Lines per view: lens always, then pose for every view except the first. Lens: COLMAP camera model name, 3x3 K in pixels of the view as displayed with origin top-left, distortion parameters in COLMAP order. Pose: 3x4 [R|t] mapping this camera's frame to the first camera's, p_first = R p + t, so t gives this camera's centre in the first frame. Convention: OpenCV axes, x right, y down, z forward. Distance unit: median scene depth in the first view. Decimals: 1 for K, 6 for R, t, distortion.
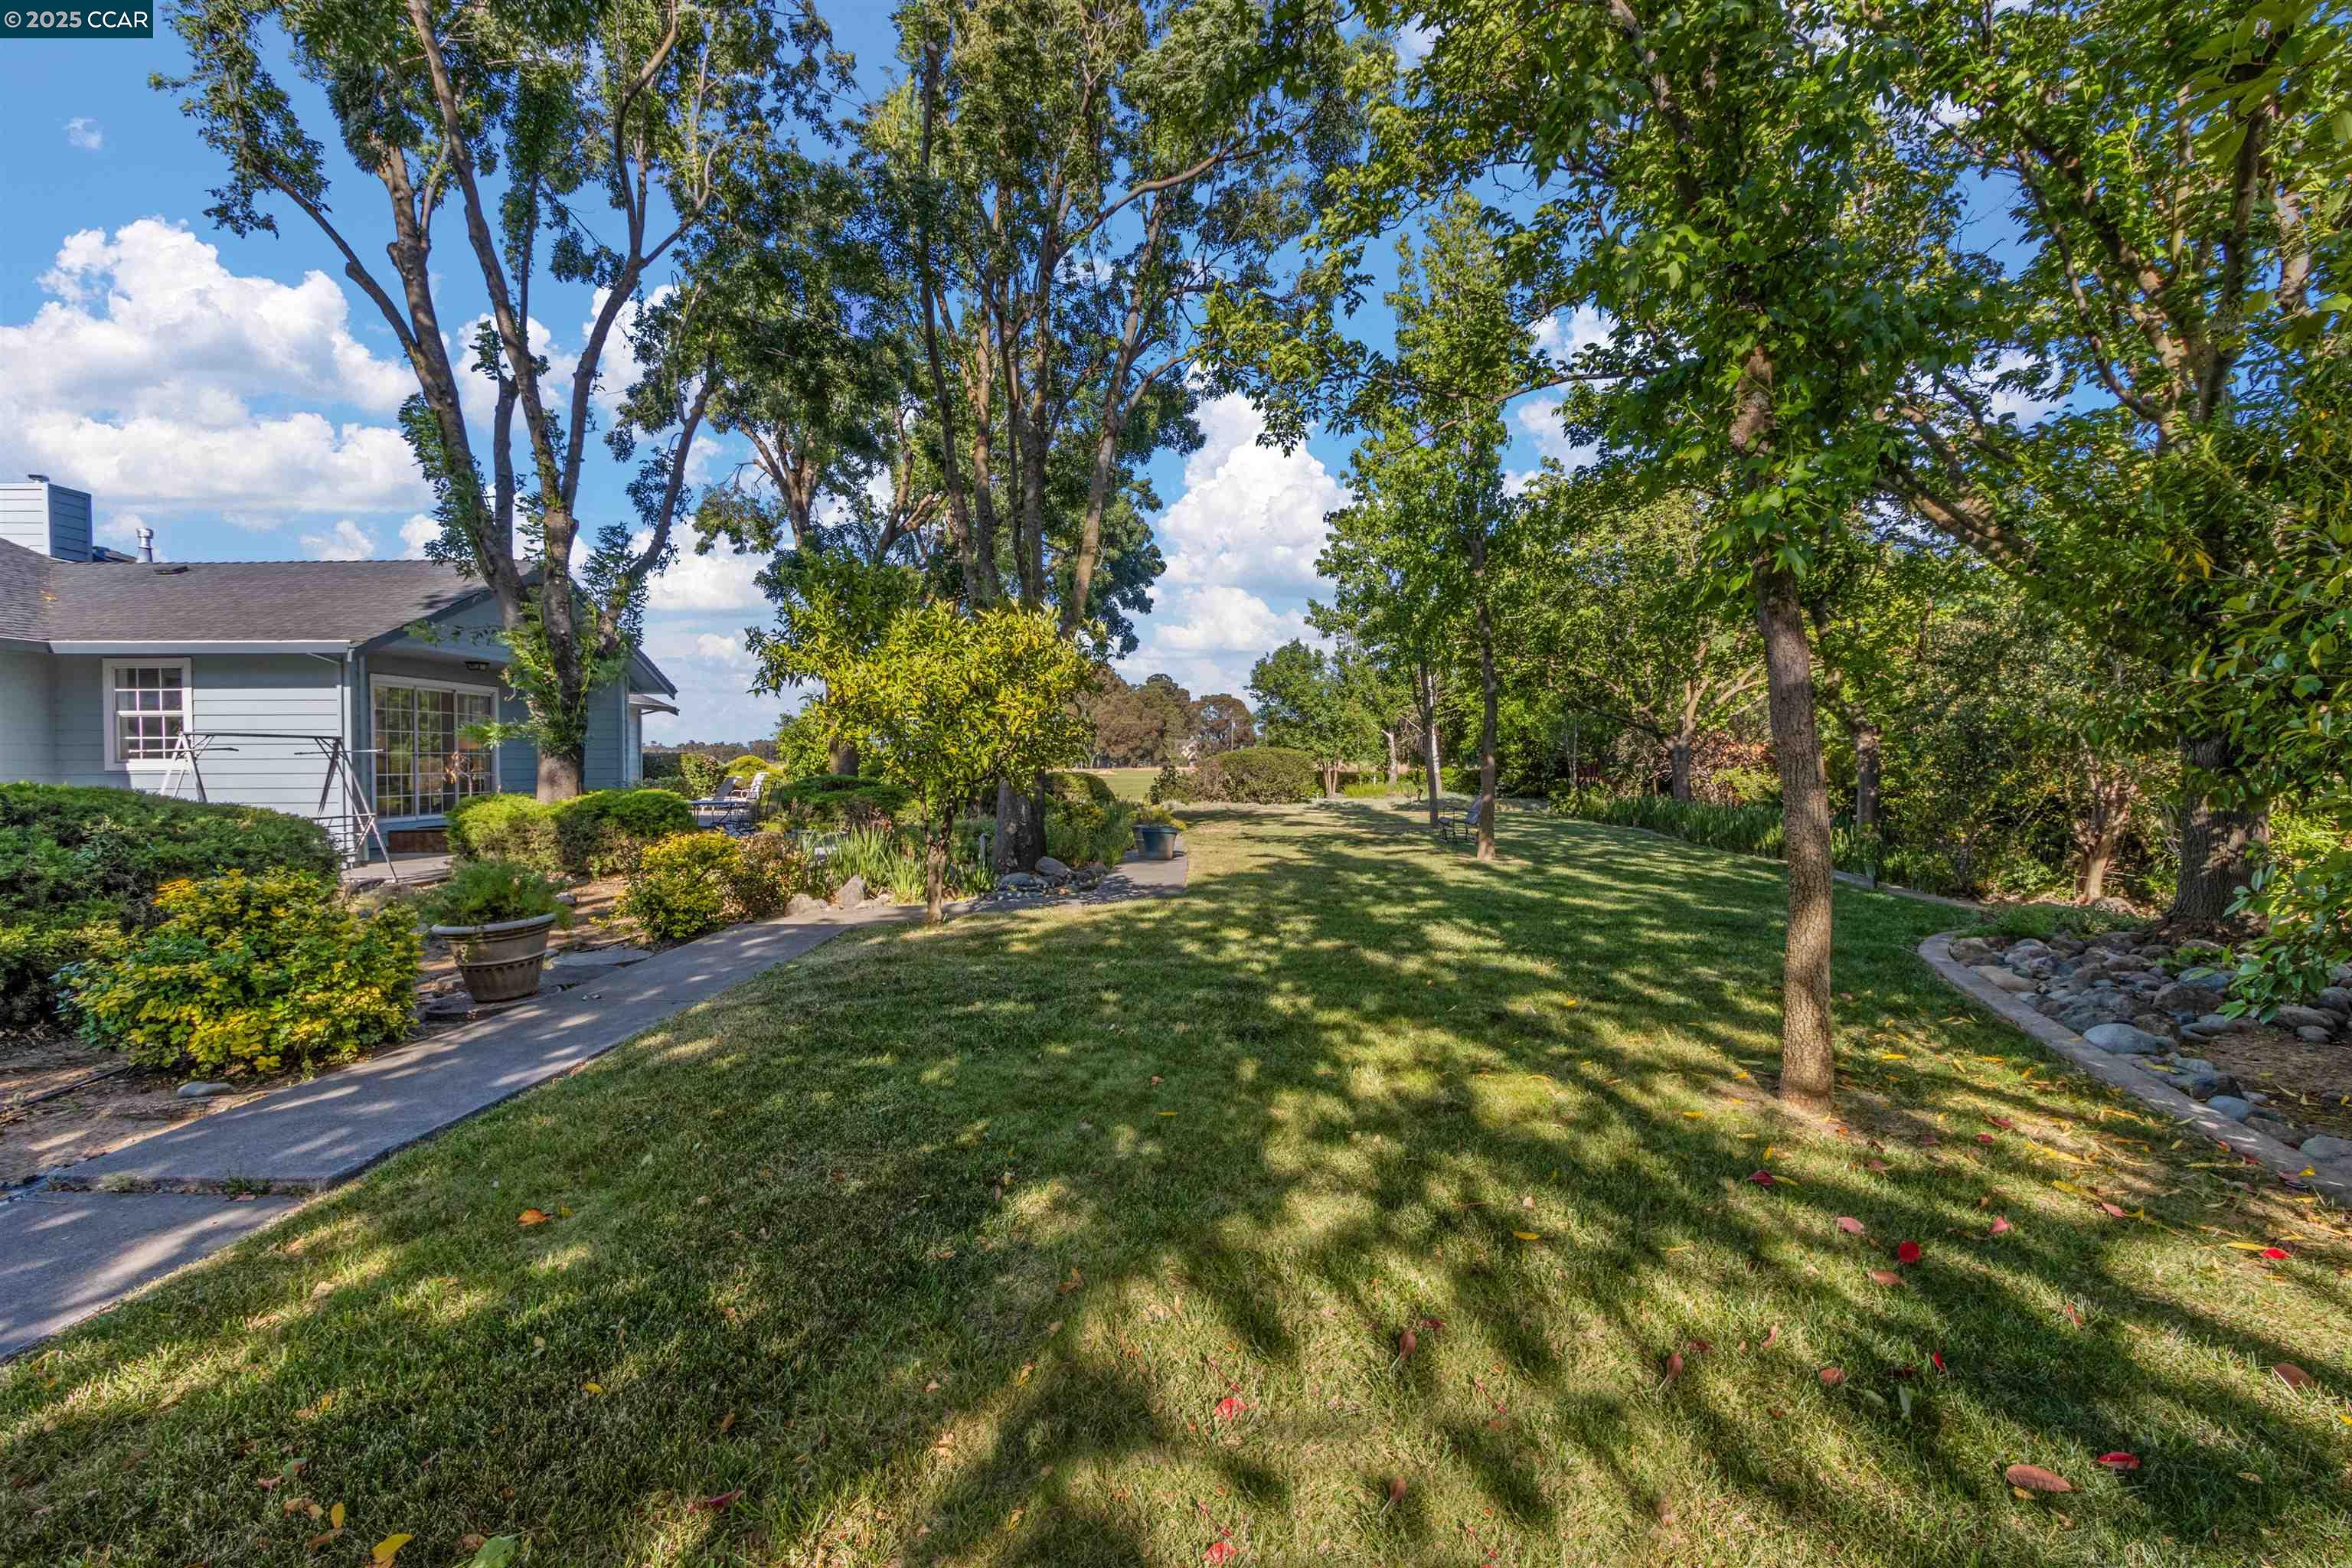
lens RADIAL K [[1088.0, 0, 1172.2], [0, 1088.0, 776.1], [0, 0, 1]] dist [0.002517, -0.000066]
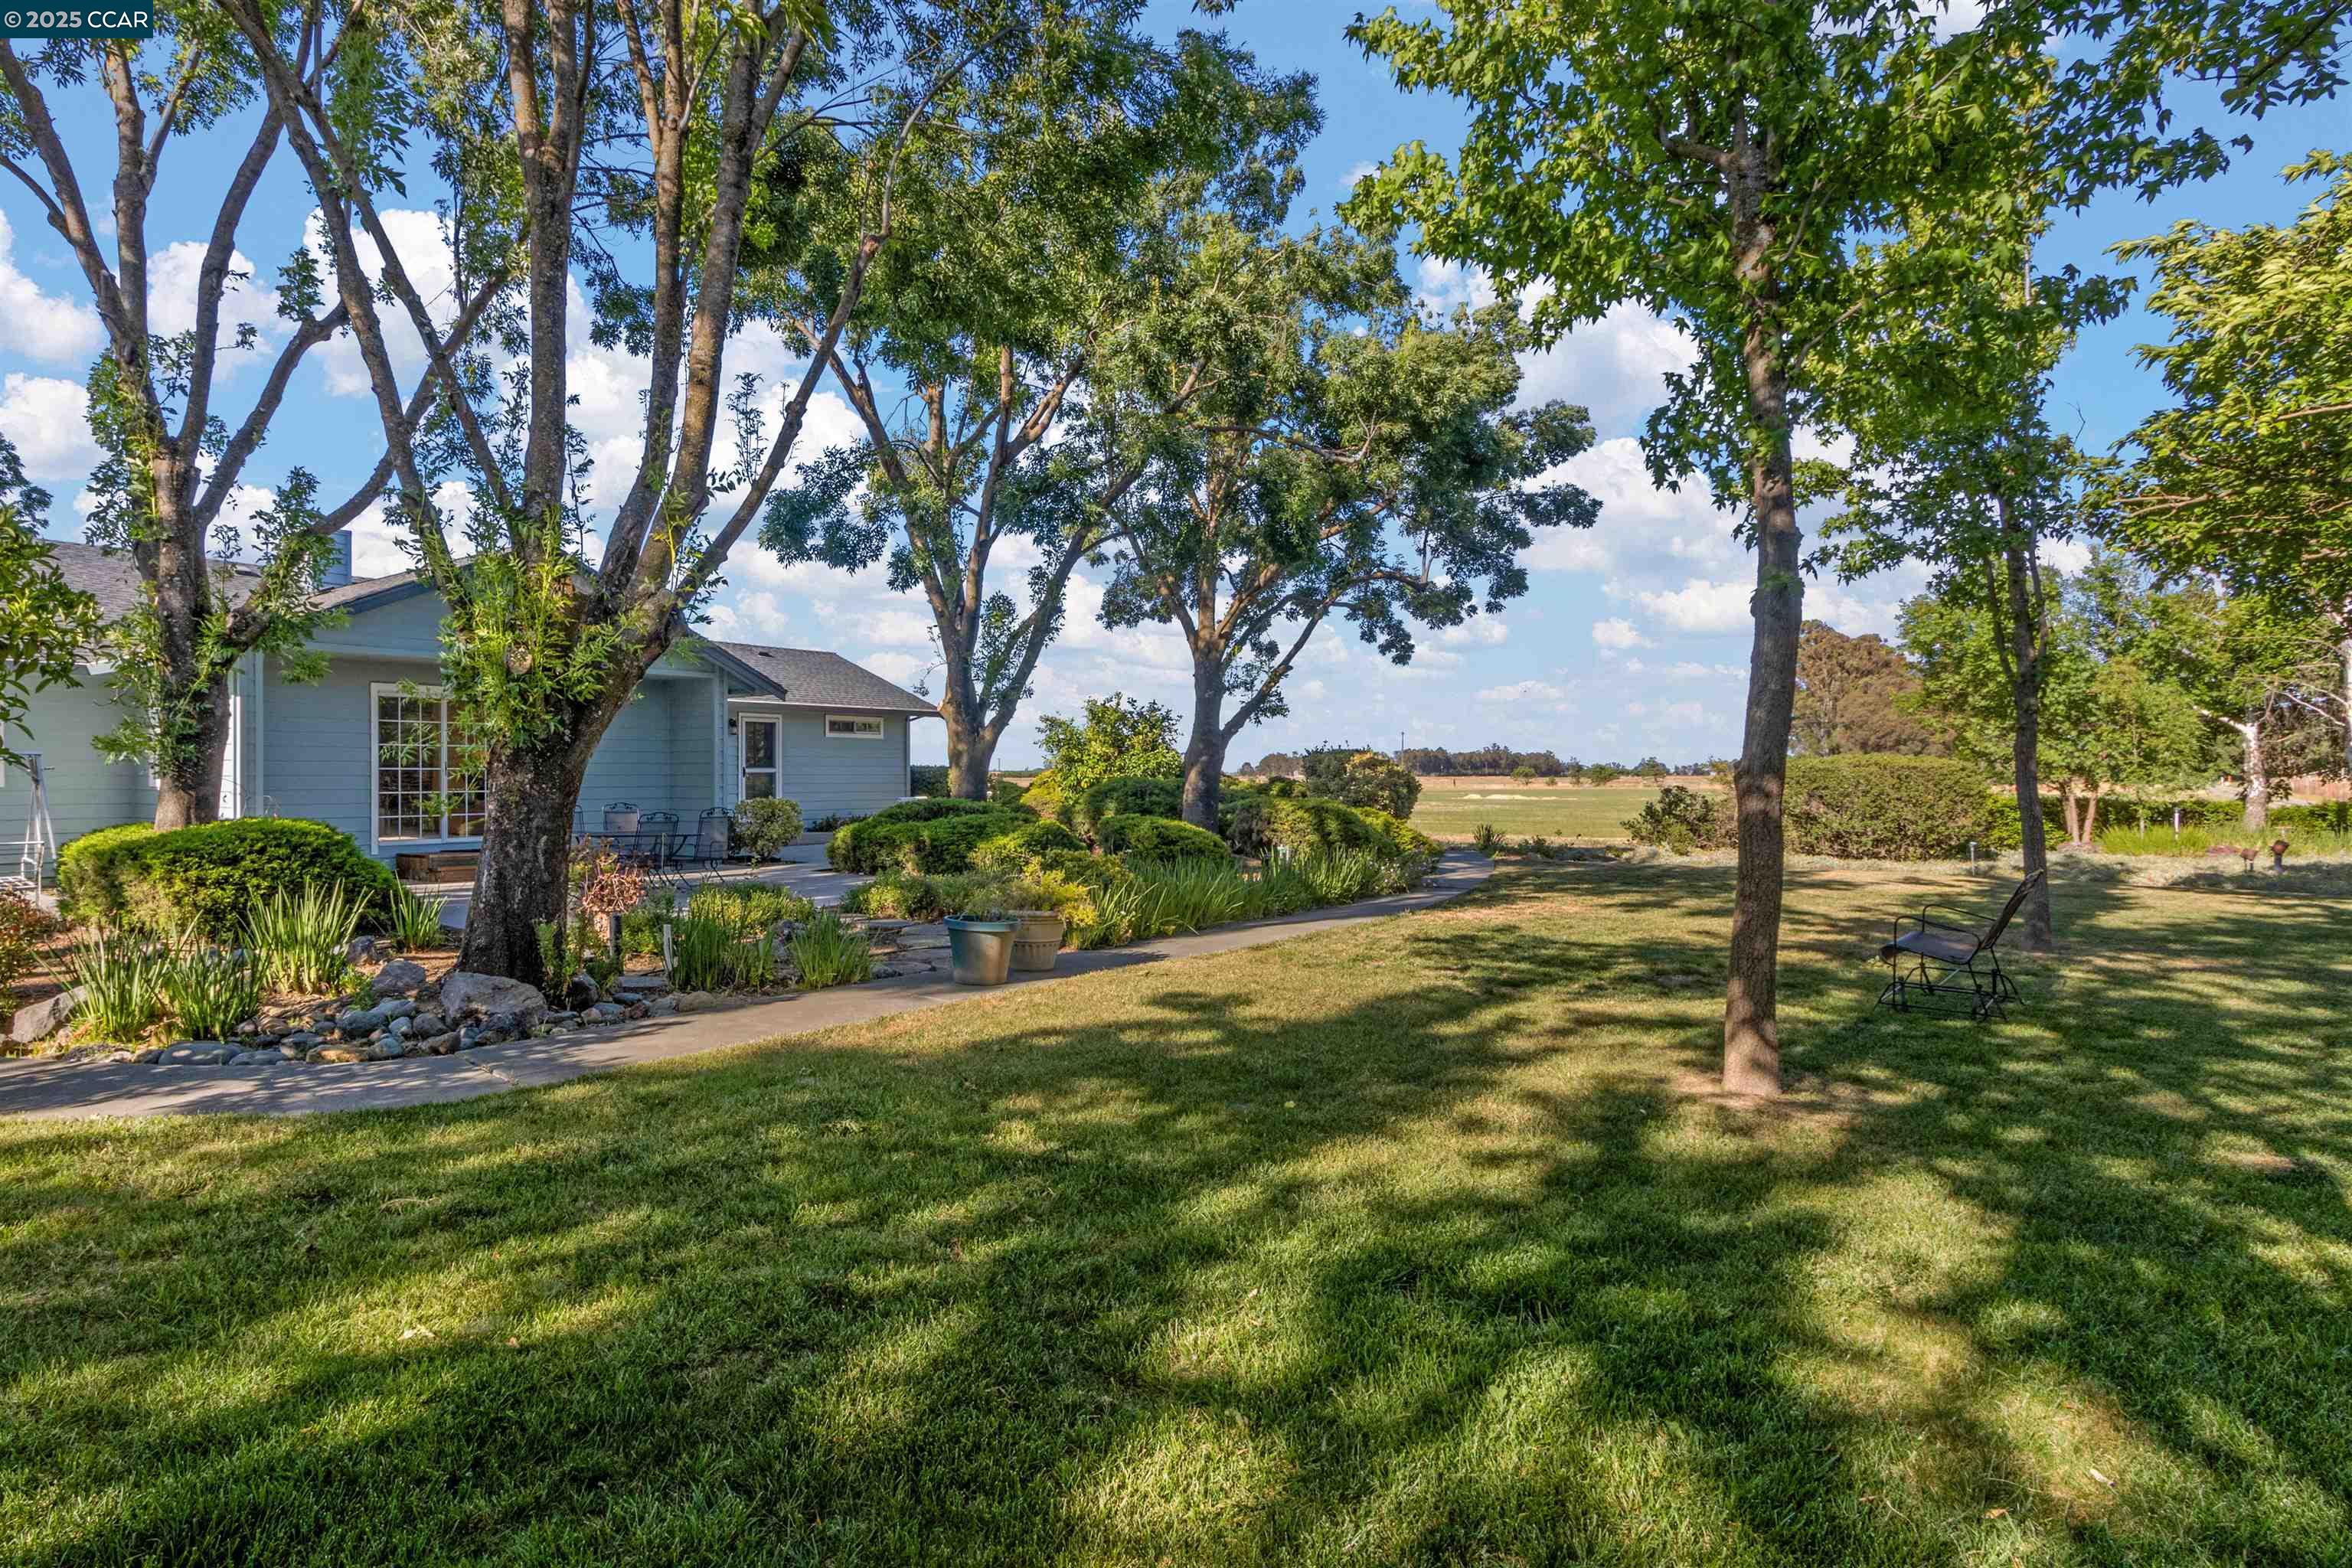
lens RADIAL K [[1088.0, 0, 1176.4], [0, 1088.0, 777.6], [0, 0, 1]] dist [0.002517, -0.000066]
pose [[0.760234, 0.007650, -0.649605, 0.298601], [-0.012698, 0.999915, -0.003085, -0.014110], [0.649525, 0.010594, 0.760266, 0.589989]]
